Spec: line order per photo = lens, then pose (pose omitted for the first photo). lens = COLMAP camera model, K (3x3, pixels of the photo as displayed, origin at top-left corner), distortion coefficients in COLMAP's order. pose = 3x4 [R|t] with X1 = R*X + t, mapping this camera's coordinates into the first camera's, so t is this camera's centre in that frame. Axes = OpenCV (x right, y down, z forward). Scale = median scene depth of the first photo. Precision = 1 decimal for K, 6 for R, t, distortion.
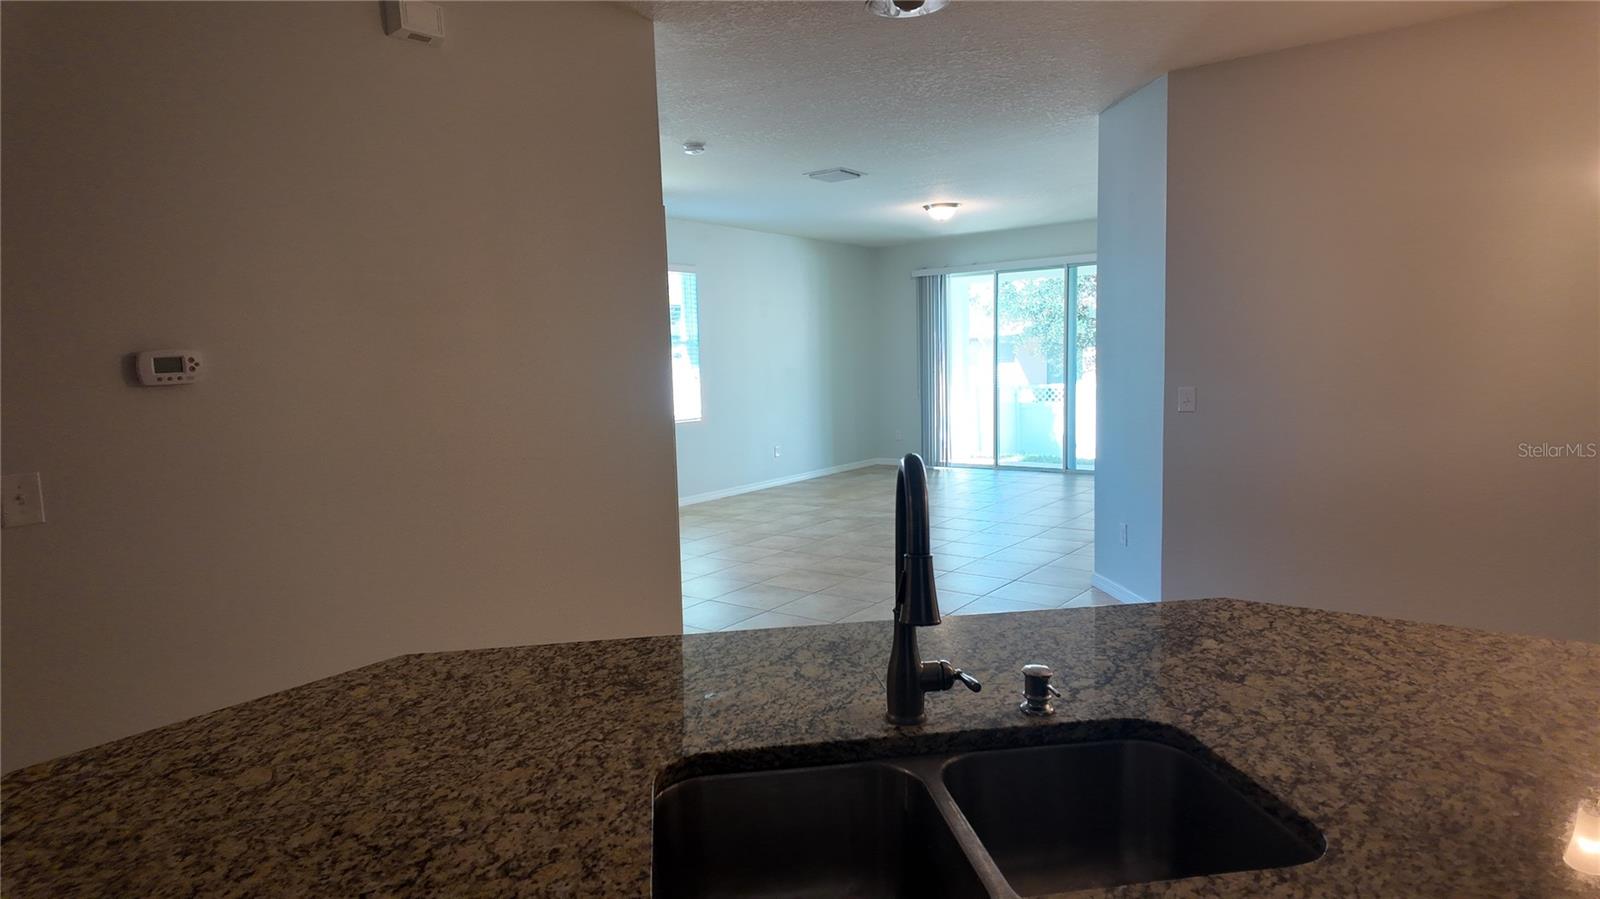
lens RADIAL K [[933.2, 0, 801.7], [0, 933.2, 448.3], [0, 0, 1]] dist [0.114944, -0.162735]
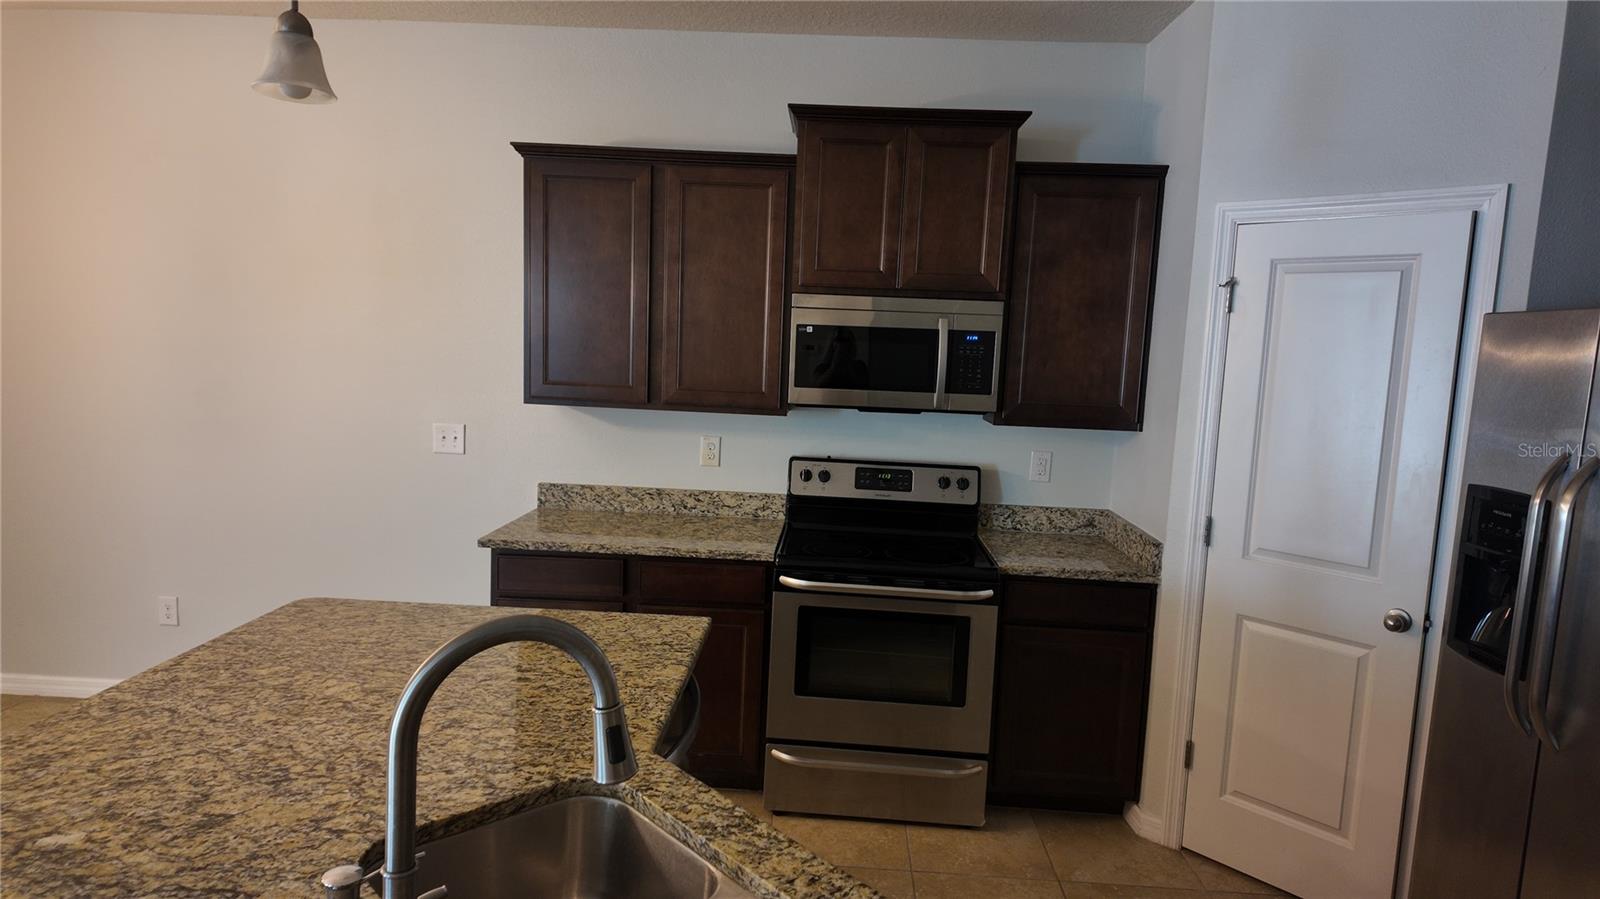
lens RADIAL K [[934.5, 0, 799.9], [0, 934.5, 453.7], [0, 0, 1]] dist [0.051842, -0.041421]
pose [[-0.556540, -0.093218, 0.825575, -0.466840], [0.057374, 0.987001, 0.150122, -0.166663], [-0.828838, 0.130915, -0.543957, 0.864427]]
